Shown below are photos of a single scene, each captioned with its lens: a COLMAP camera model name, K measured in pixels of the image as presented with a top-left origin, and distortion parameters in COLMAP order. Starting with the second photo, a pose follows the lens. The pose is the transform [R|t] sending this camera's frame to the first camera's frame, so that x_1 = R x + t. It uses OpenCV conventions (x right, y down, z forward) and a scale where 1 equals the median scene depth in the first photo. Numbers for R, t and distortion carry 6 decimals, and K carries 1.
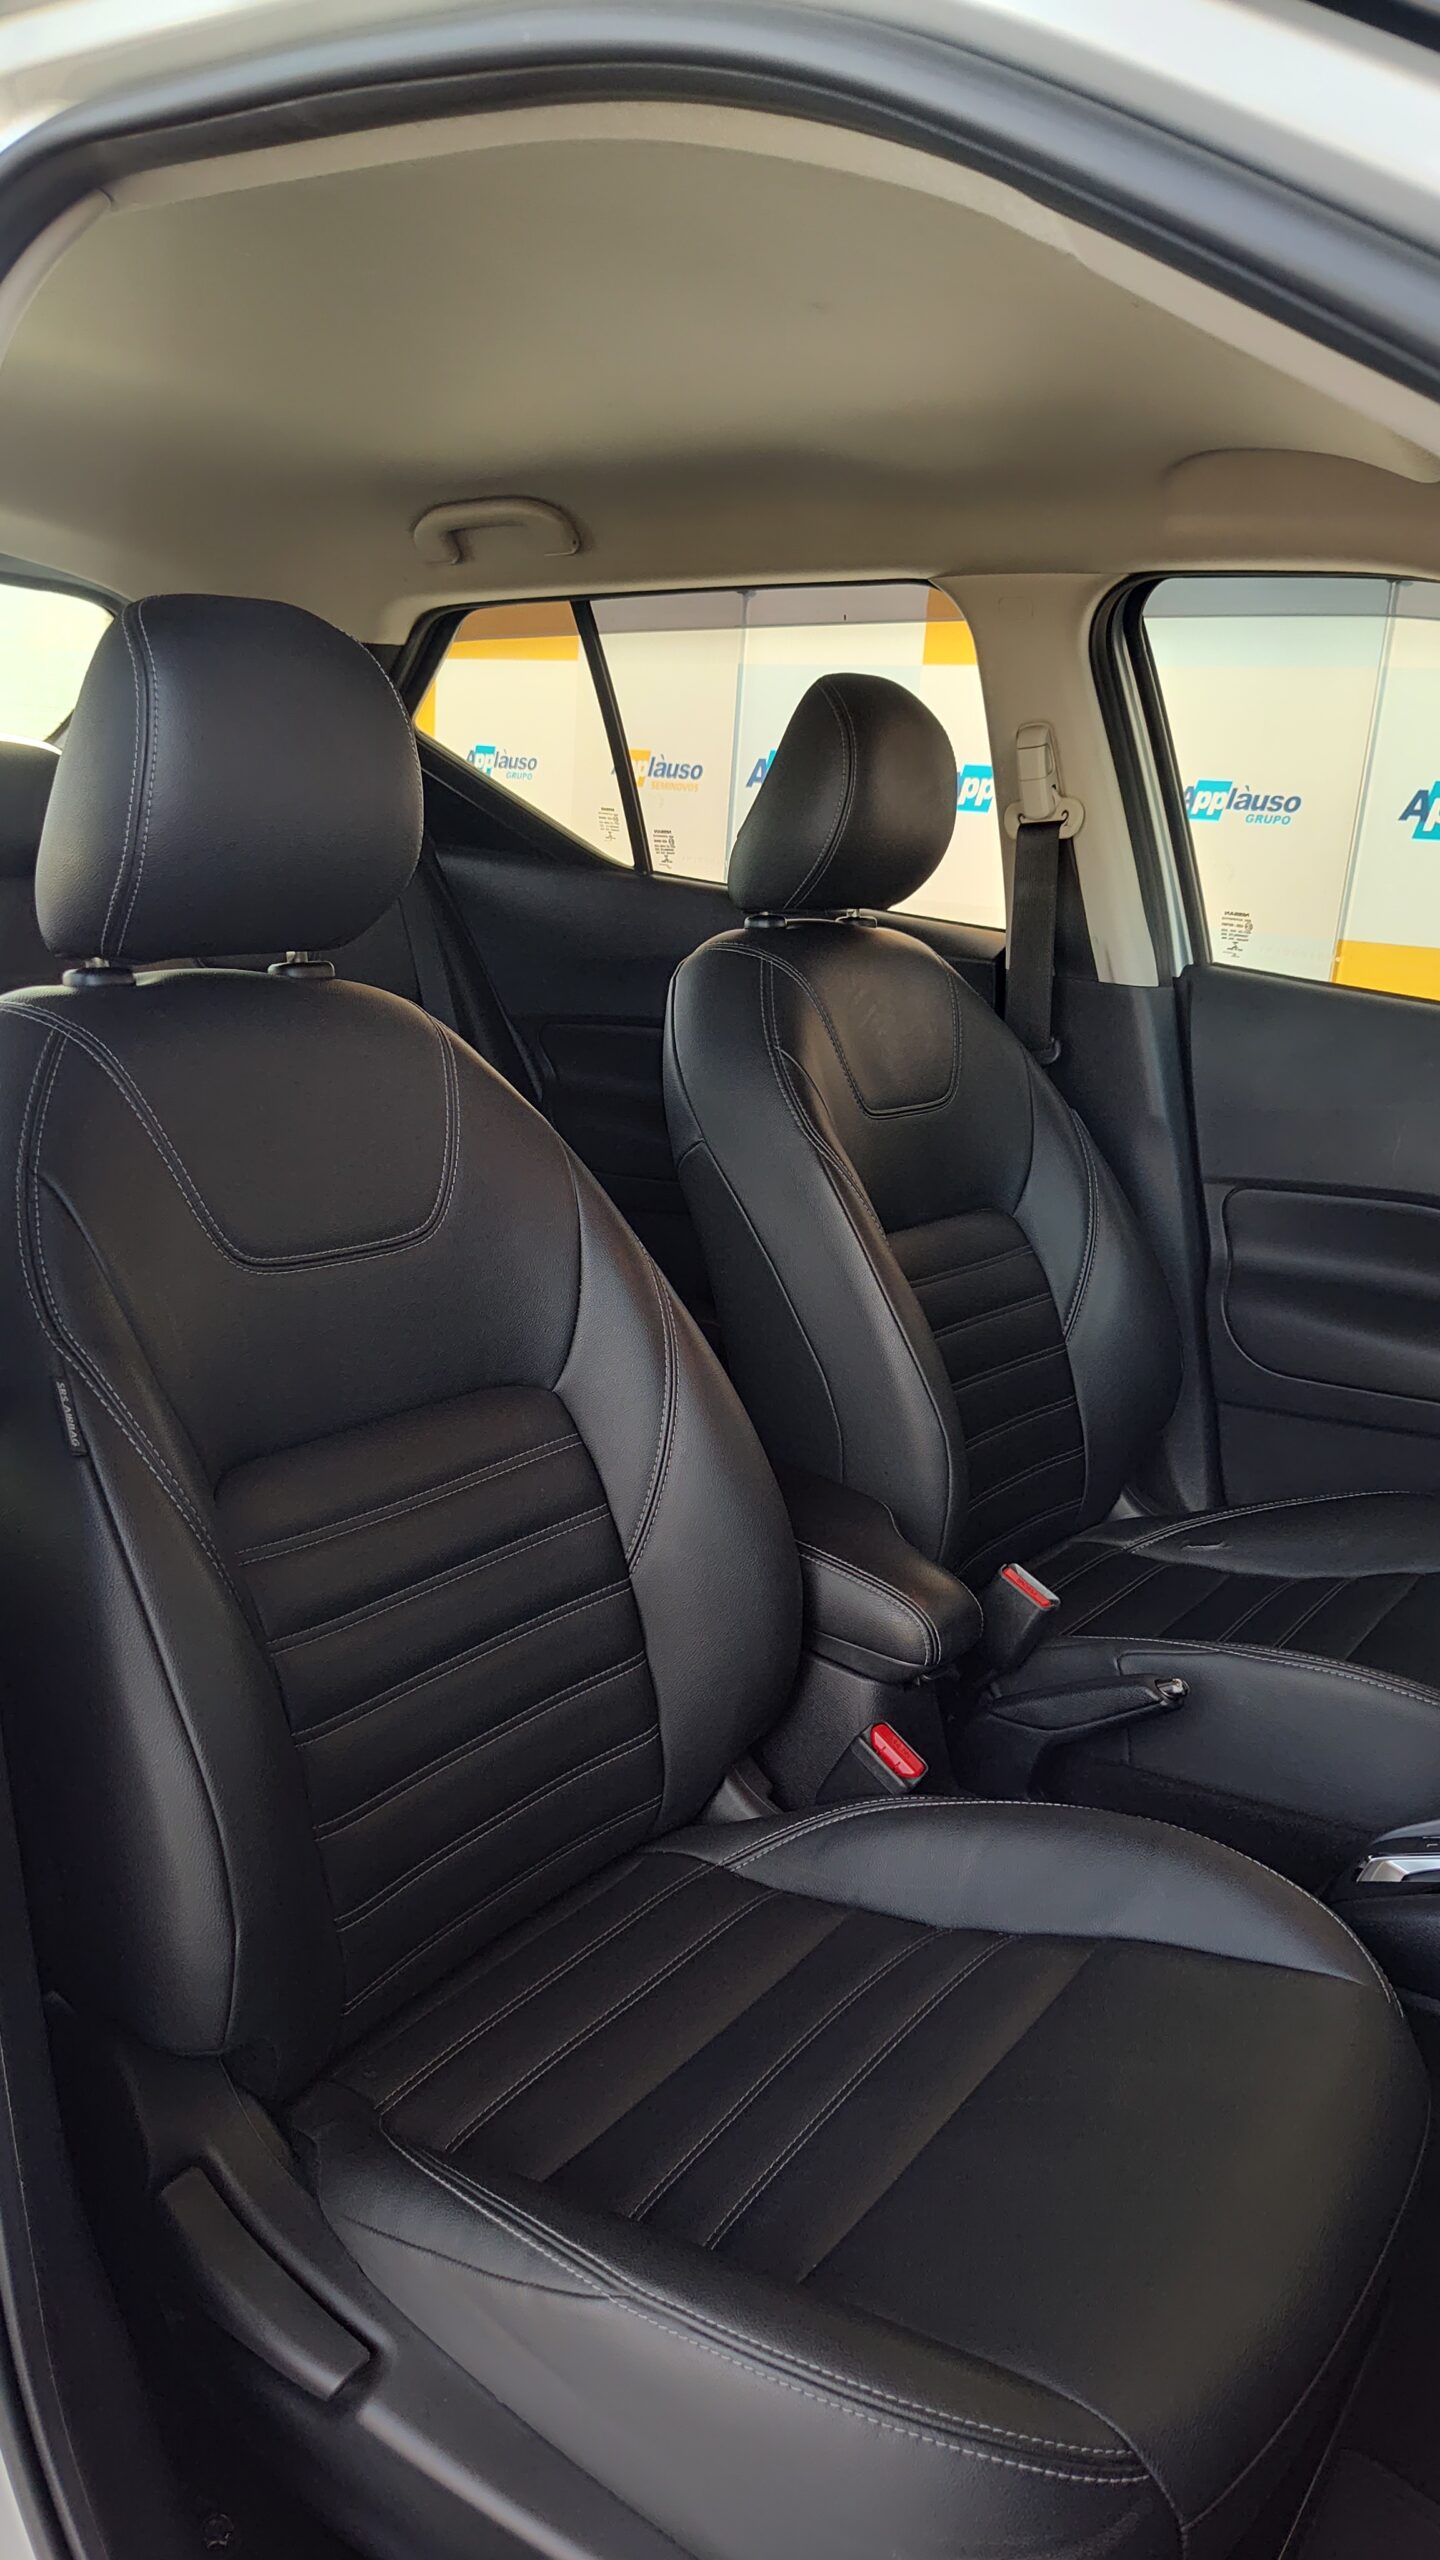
lens RADIAL K [[1738.7, 0, 726.9], [0, 1738.7, 1287.7], [0, 0, 1]] dist [0.043850, -0.042314]
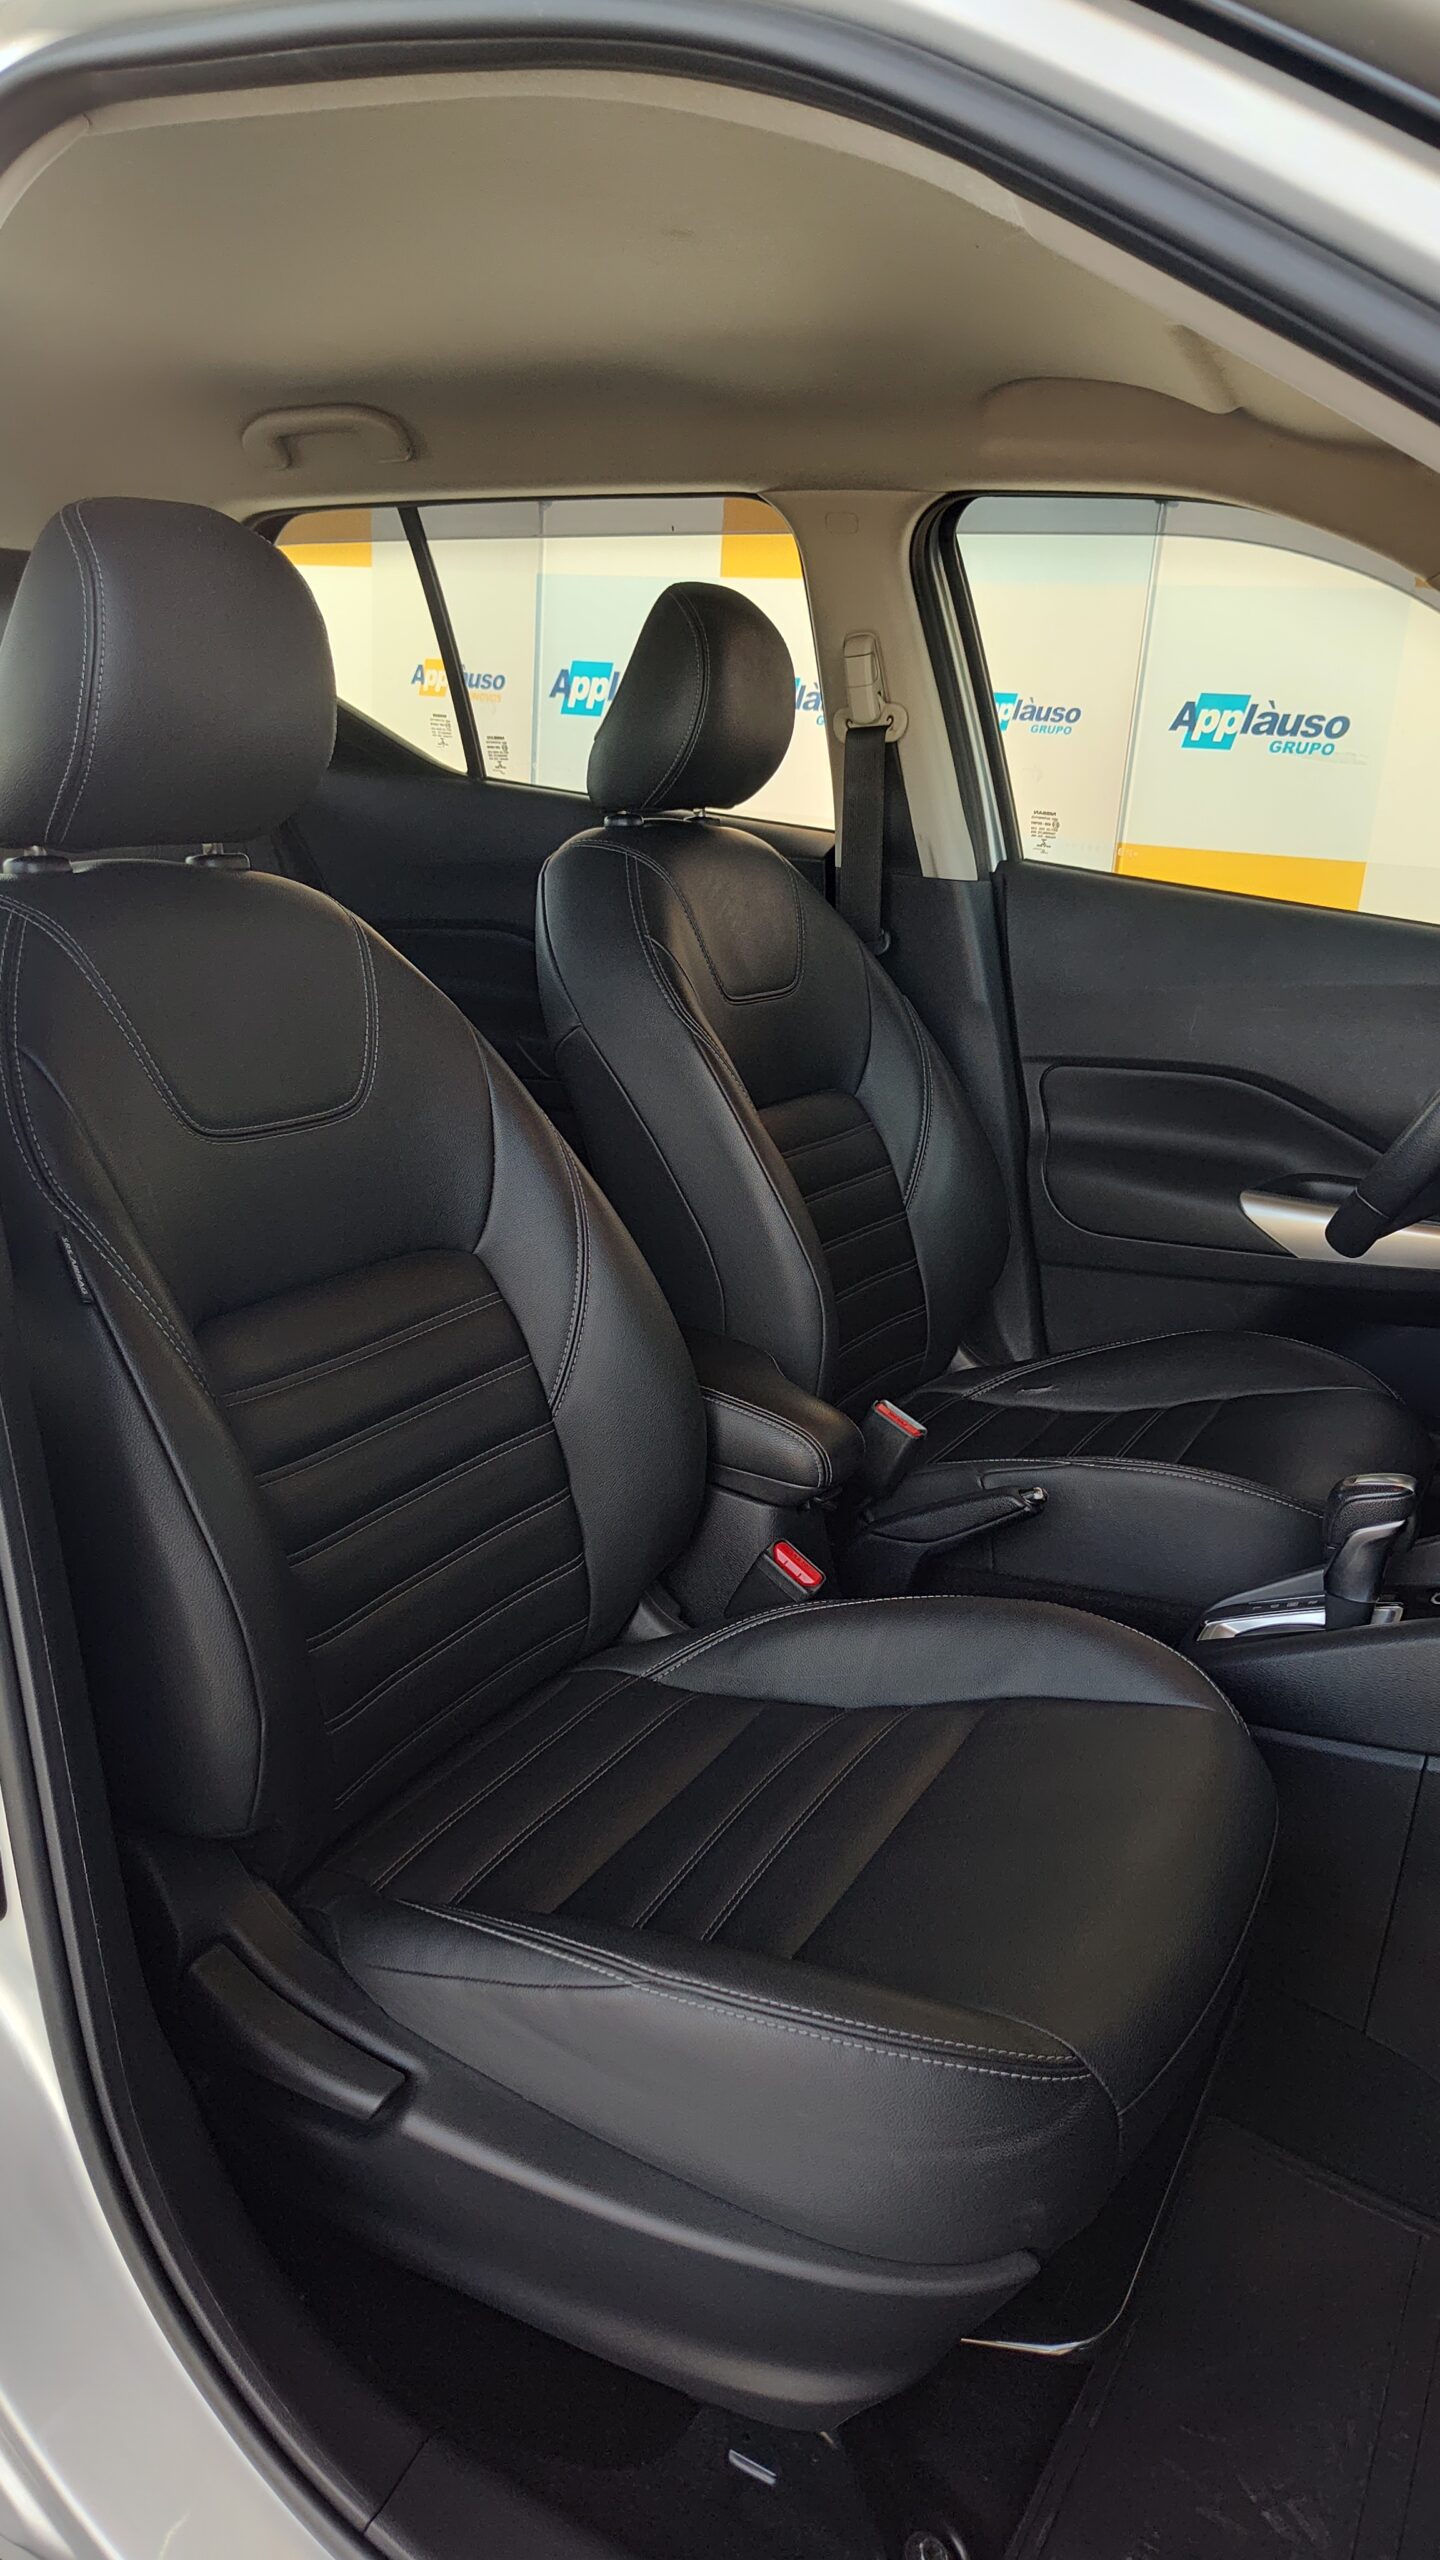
lens RADIAL K [[1750.7, 0, 720.0], [0, 1750.7, 1280.0], [0, 0, 1]] dist [0.056025, -0.048239]
pose [[0.990743, -0.040215, 0.129656, -0.077904], [0.035559, 0.998644, 0.038026, 0.034489], [-0.131009, -0.033064, 0.990830, -0.085972]]
